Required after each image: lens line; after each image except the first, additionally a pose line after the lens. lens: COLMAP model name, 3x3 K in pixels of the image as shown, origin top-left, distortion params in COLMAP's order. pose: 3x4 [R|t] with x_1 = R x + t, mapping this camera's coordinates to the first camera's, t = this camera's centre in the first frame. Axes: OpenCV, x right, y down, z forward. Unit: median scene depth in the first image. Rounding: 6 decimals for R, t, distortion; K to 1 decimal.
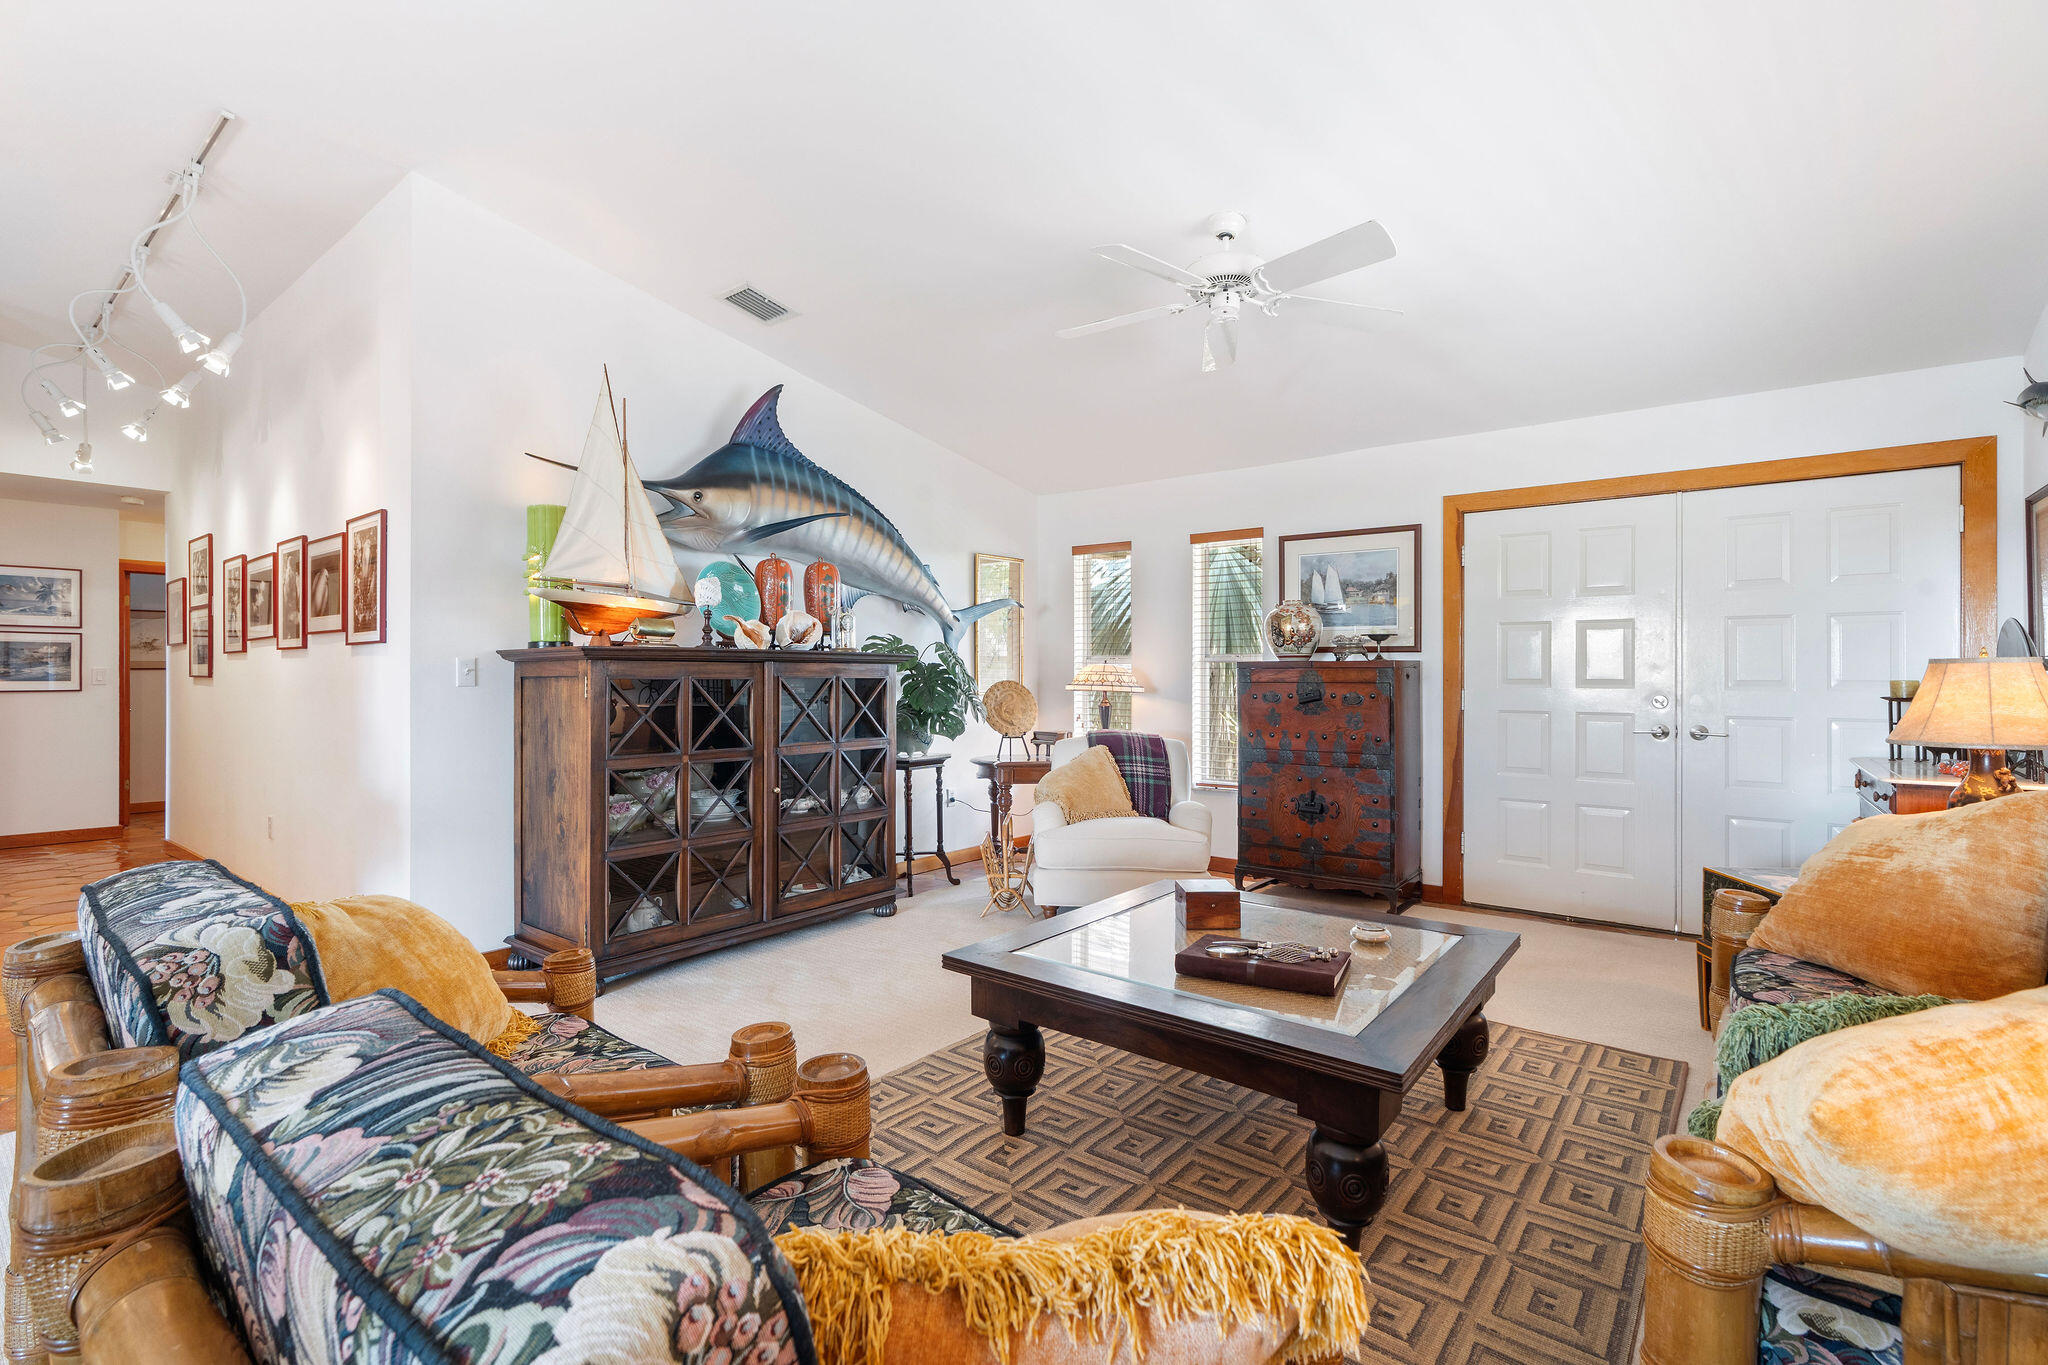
lens RADIAL K [[928.5, 0, 1025.2], [0, 928.5, 678.5], [0, 0, 1]] dist [-0.001488, -0.000020]
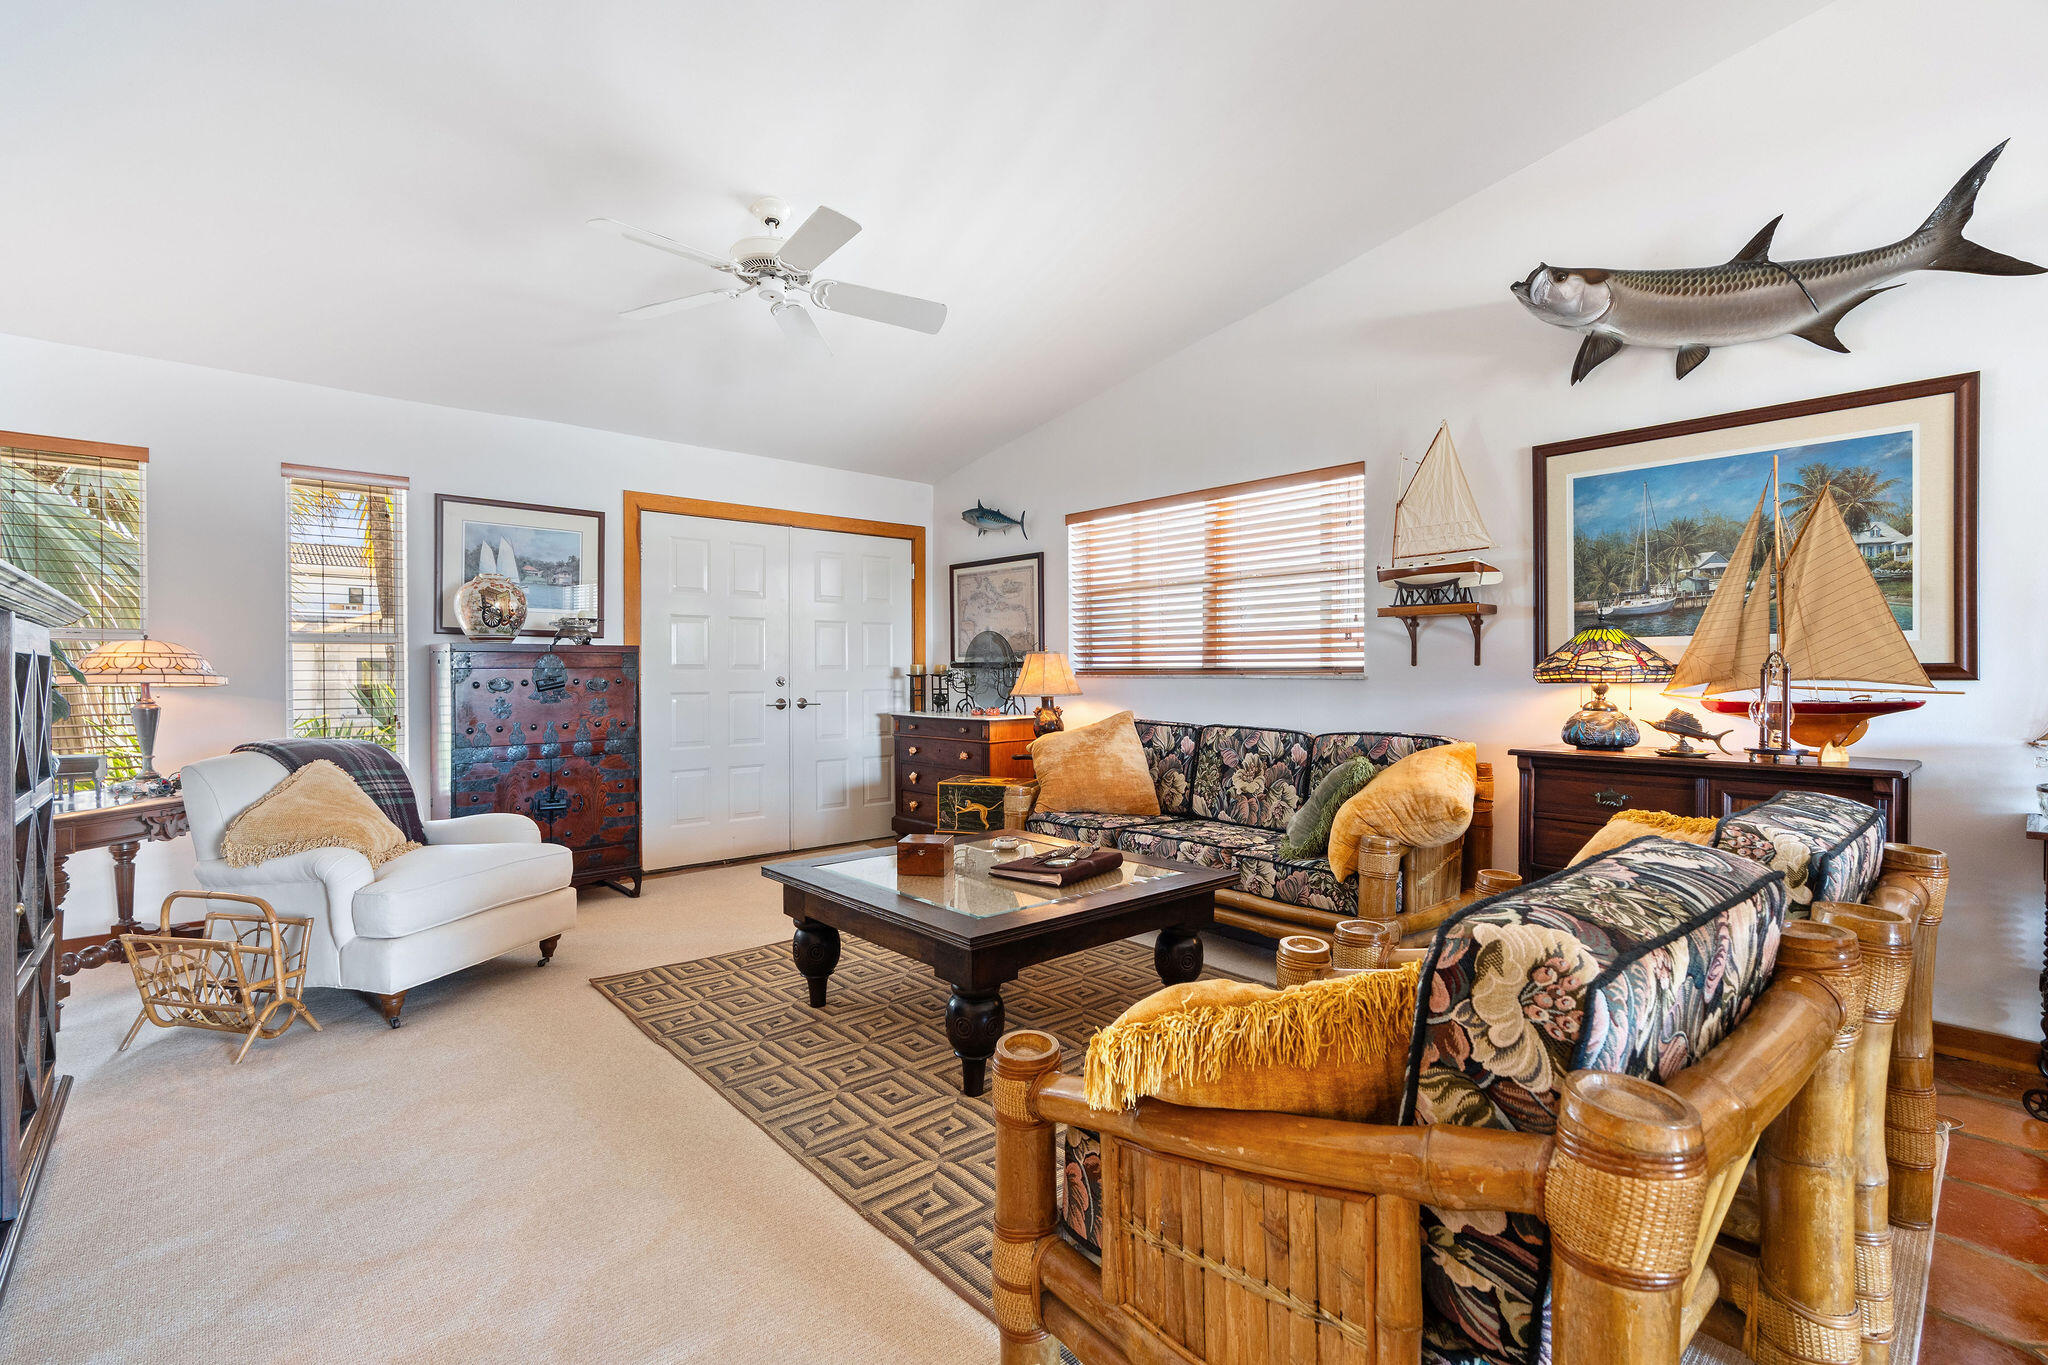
lens RADIAL K [[928.5, 0, 1014.6], [0, 928.5, 675.2], [0, 0, 1]] dist [-0.001488, -0.000020]
pose [[0.187575, -0.008652, 0.982212, -0.490146], [0.008762, 0.999936, 0.007135, 0.008778], [-0.982211, 0.007268, 0.187639, 0.368476]]
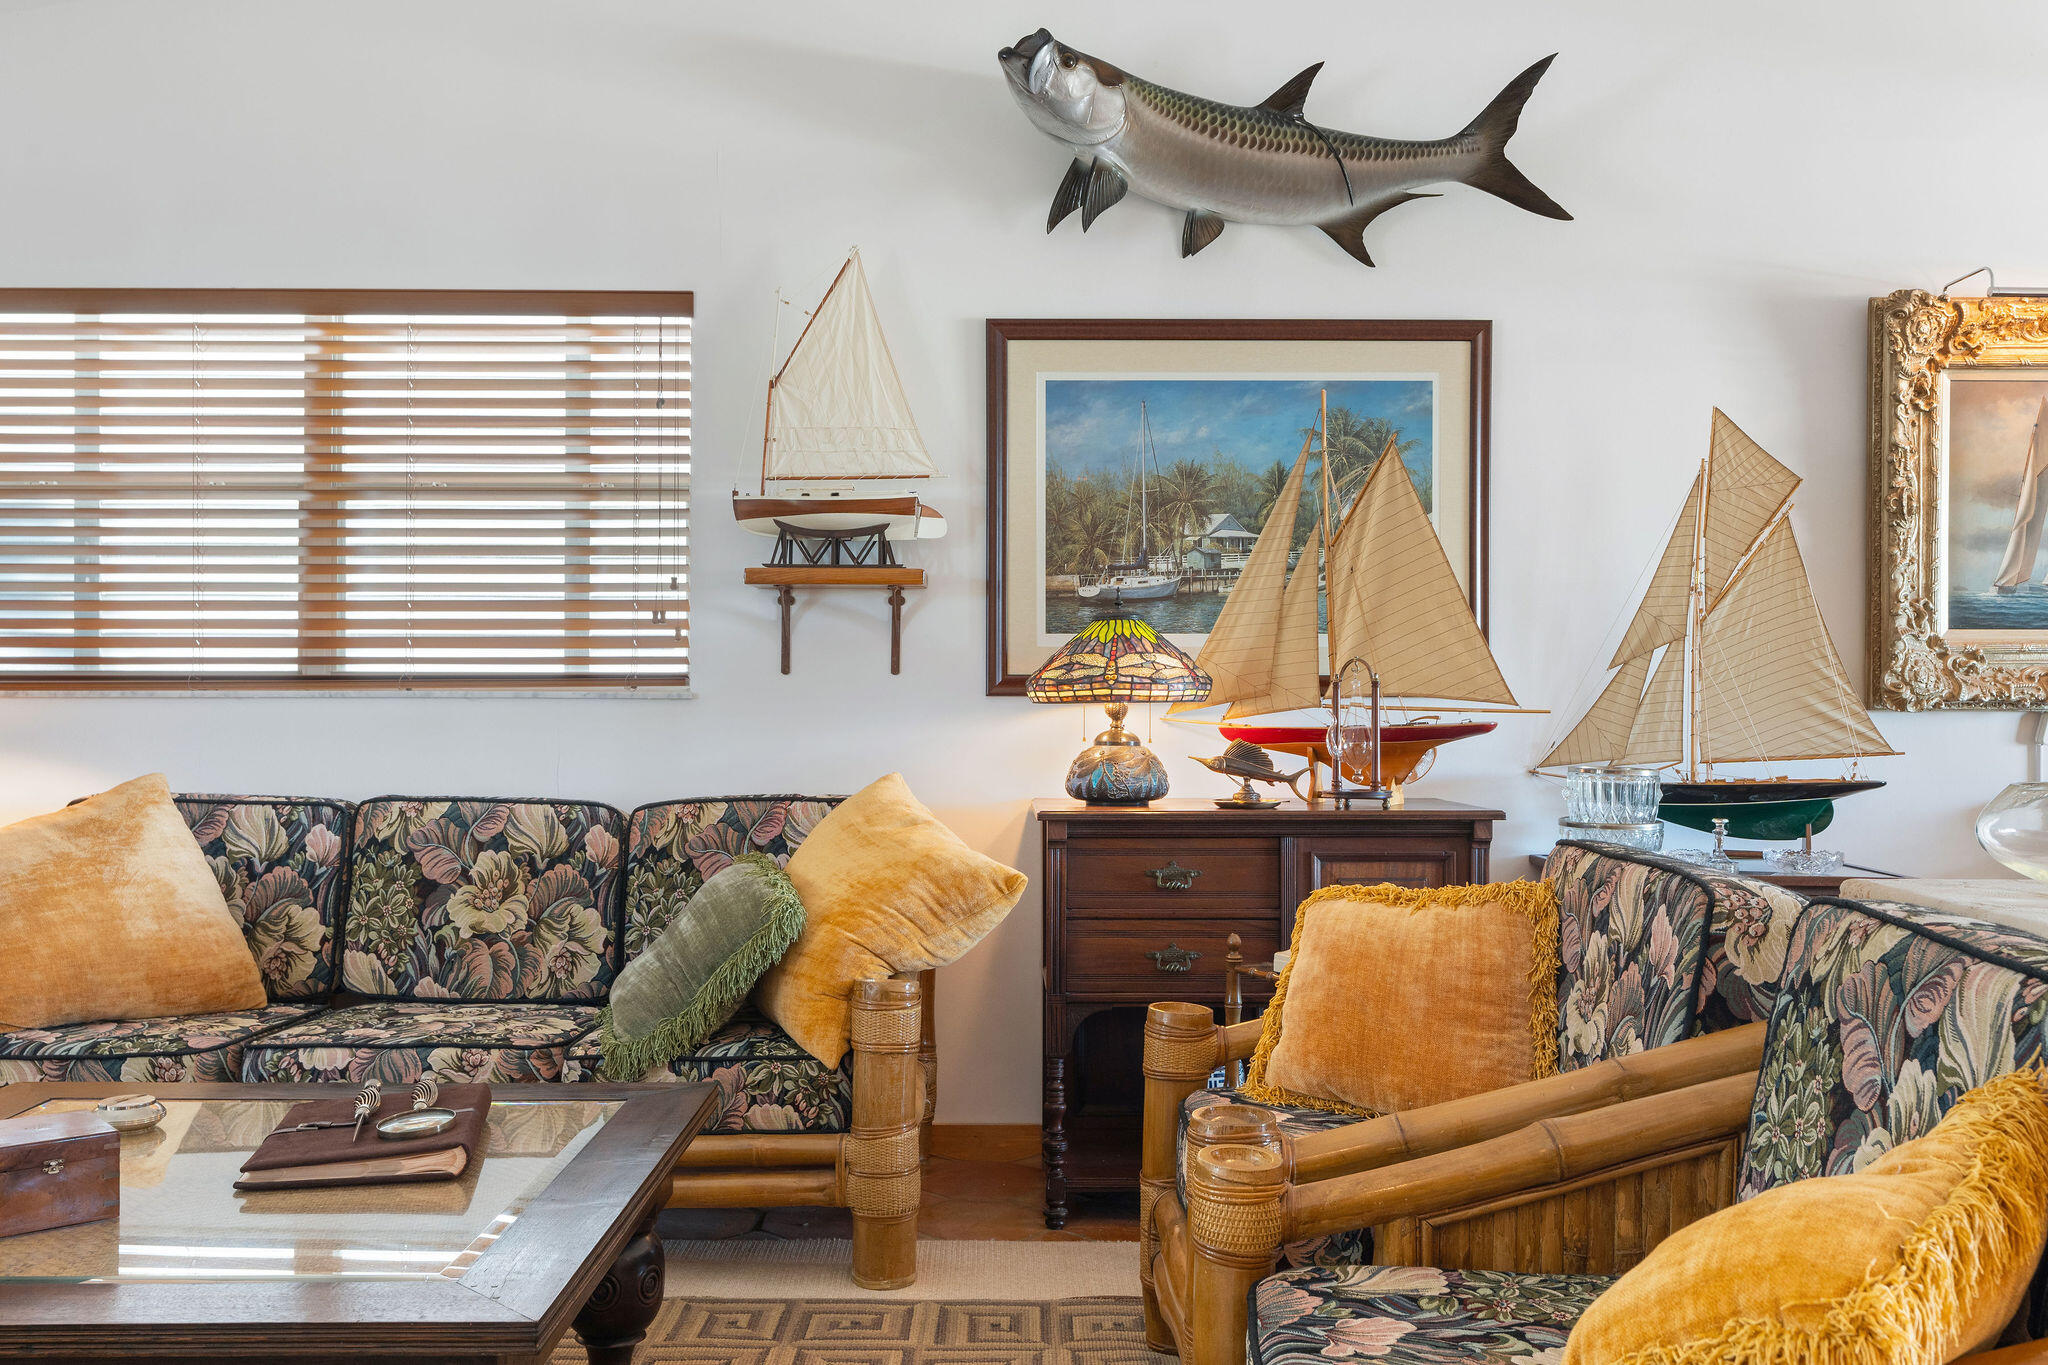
lens RADIAL K [[1807.6, 0, 1024.8], [0, 1807.6, 688.6], [0, 0, 1]] dist [-0.010724, -0.002982]
pose [[-0.617953, -0.005869, 0.786193, -0.394680], [0.001043, 0.999965, 0.008284, 0.009237], [-0.786214, 0.005939, -0.617926, 0.627583]]
